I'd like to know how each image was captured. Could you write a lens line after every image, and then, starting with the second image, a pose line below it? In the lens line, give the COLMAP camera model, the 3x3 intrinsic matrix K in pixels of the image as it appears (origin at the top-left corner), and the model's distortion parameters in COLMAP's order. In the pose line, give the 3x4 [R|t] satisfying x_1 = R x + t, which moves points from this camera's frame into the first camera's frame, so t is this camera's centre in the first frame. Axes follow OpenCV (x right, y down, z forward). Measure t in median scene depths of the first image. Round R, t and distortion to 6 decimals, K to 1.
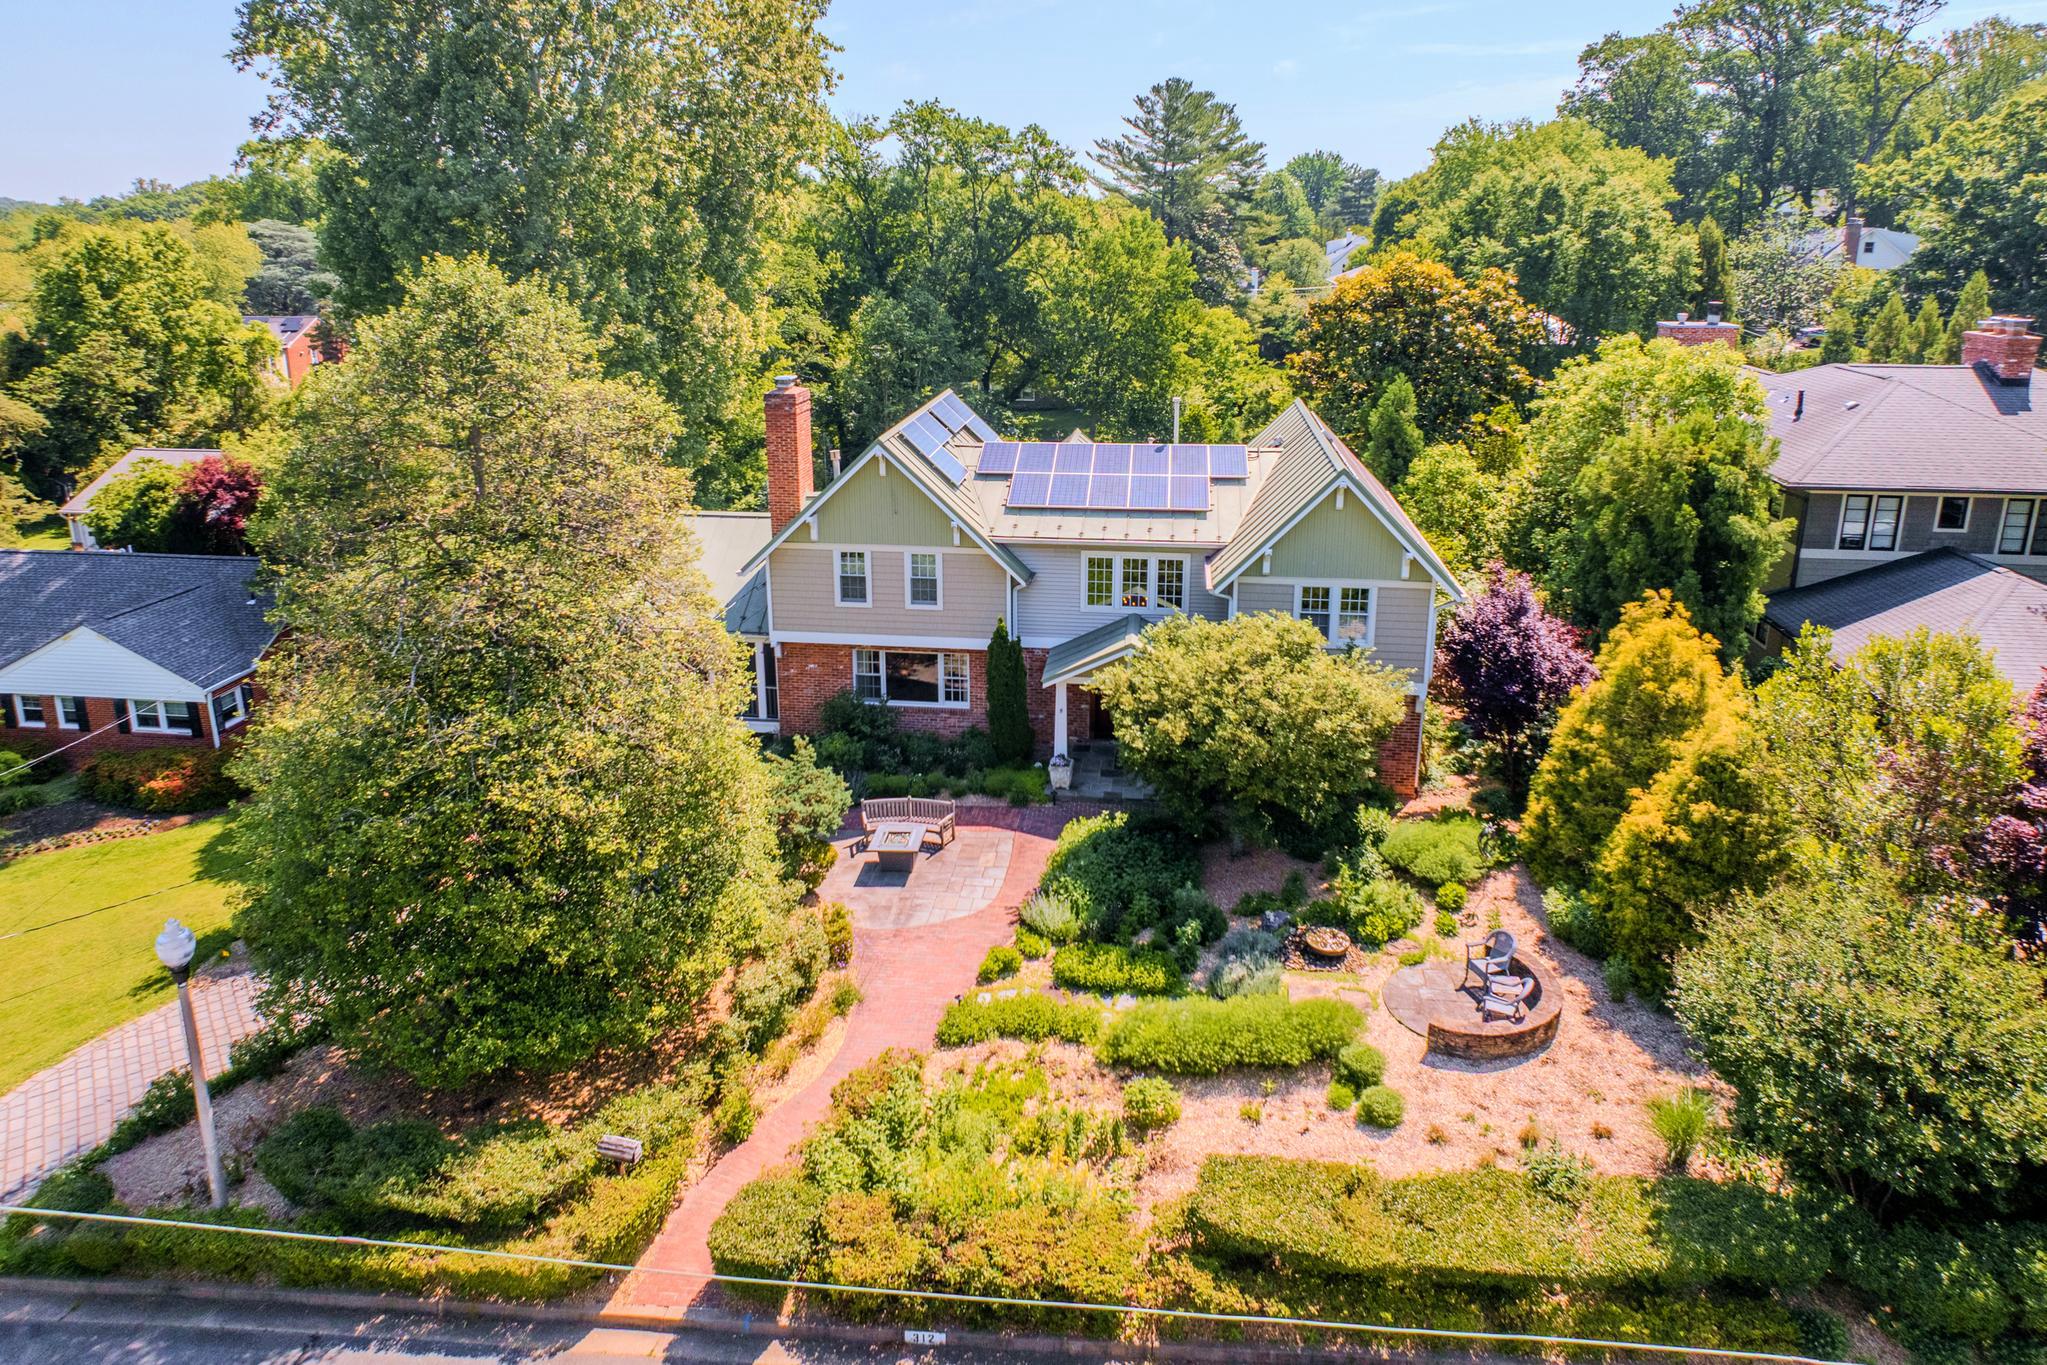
lens RADIAL K [[1228.2, 0, 1057.6], [0, 1228.2, 624.6], [0, 0, 1]] dist [0.028884, -0.102585]
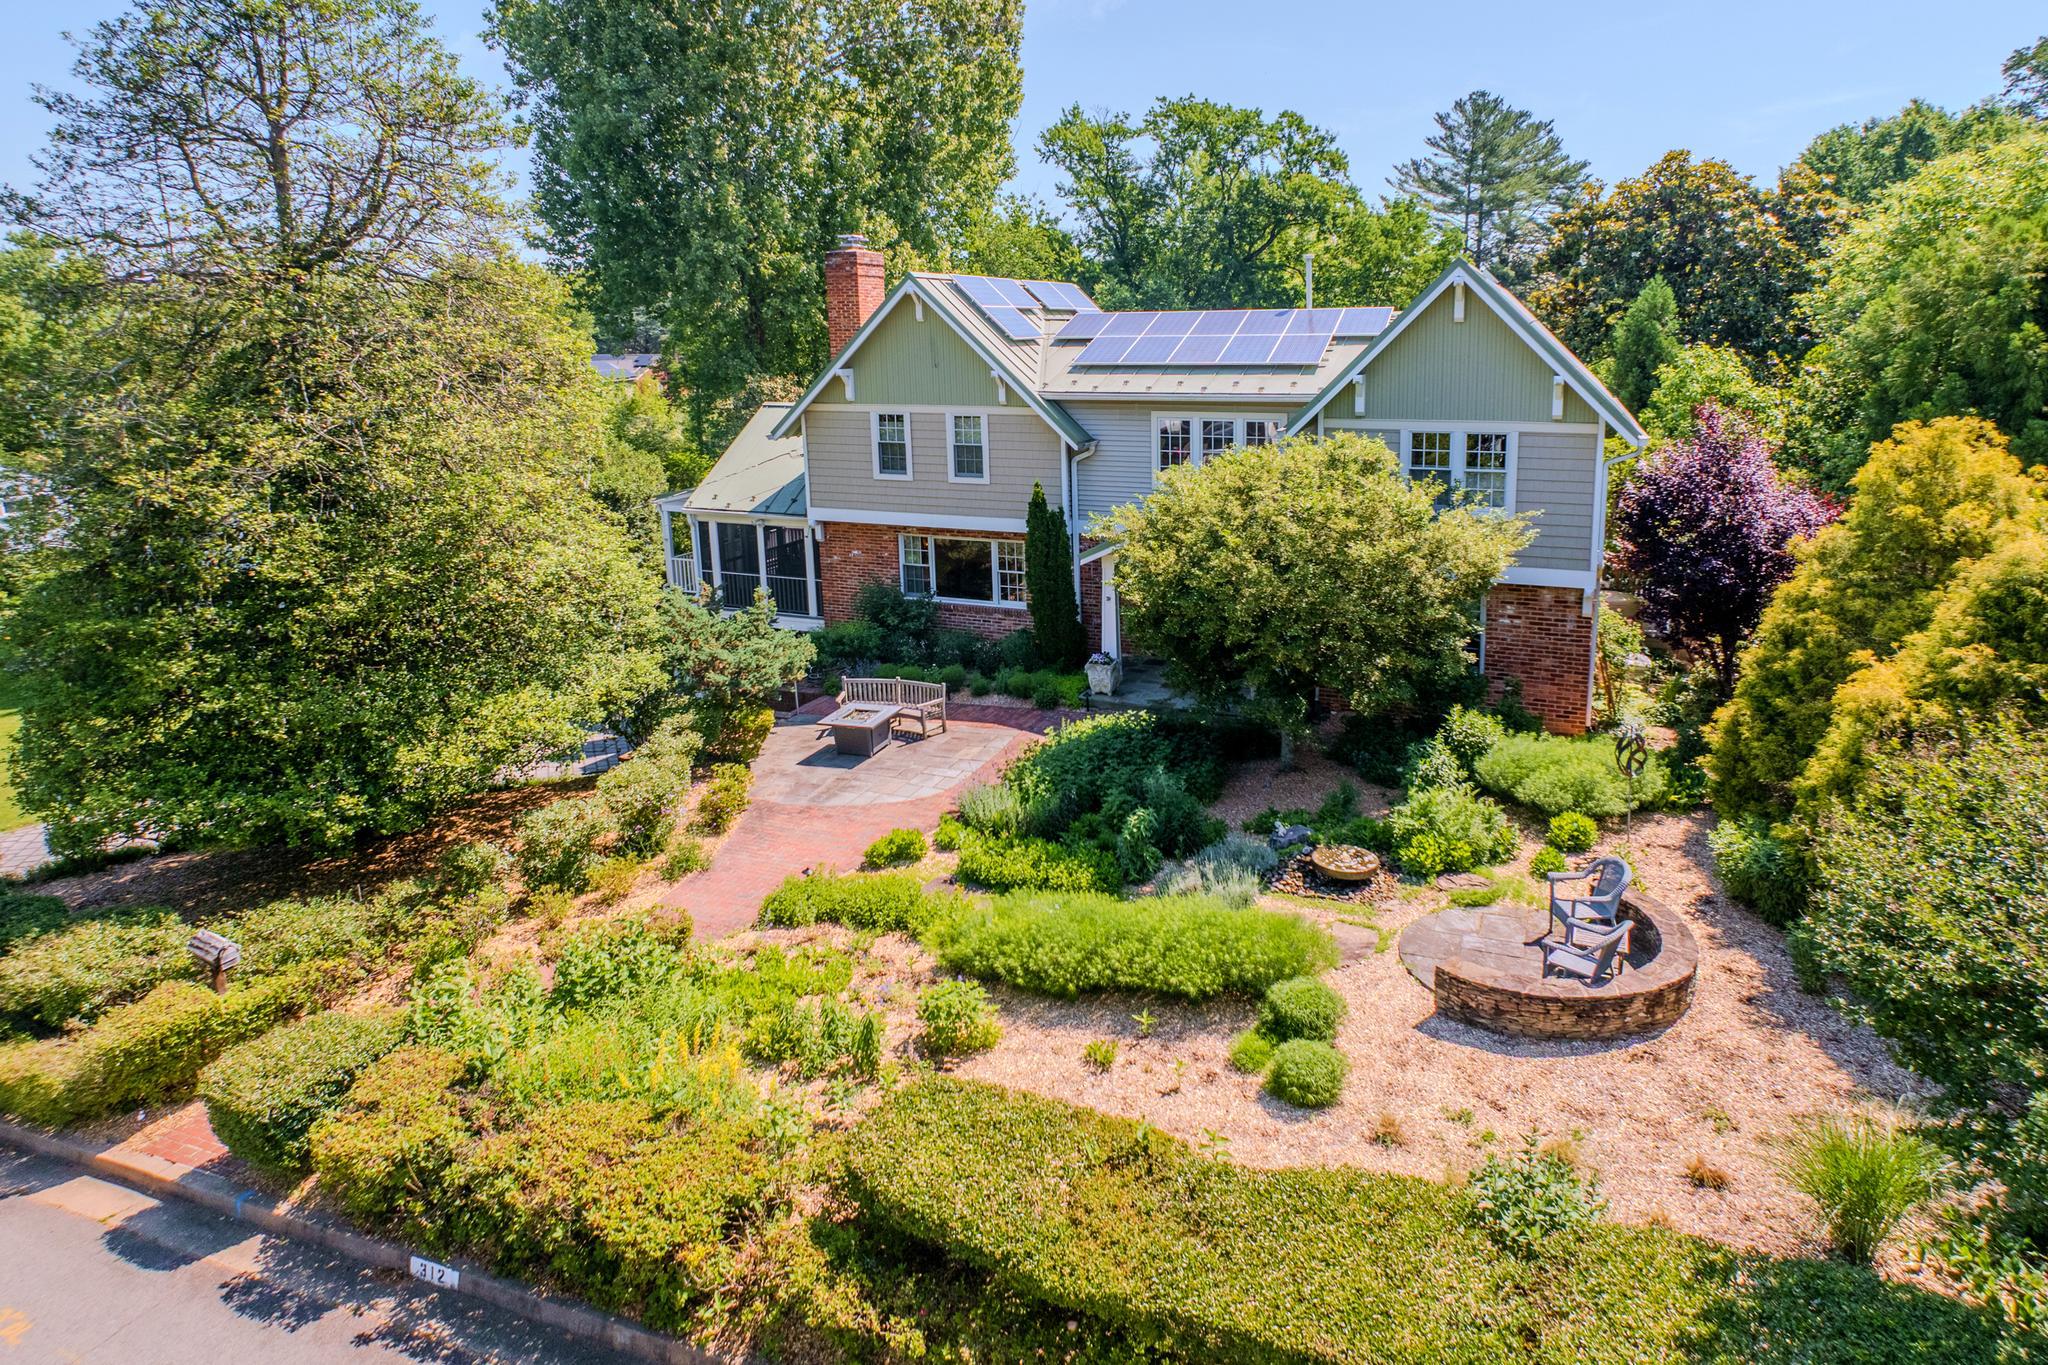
lens RADIAL K [[1193.5, 0, 1026.6], [0, 1193.5, 601.5], [0, 0, 1]] dist [-0.015137, 0.002831]
pose [[0.955715, 0.034435, -0.292273, 0.218837], [-0.056478, 0.996132, -0.067317, 0.154258], [0.288824, 0.080843, 0.953963, 0.283105]]
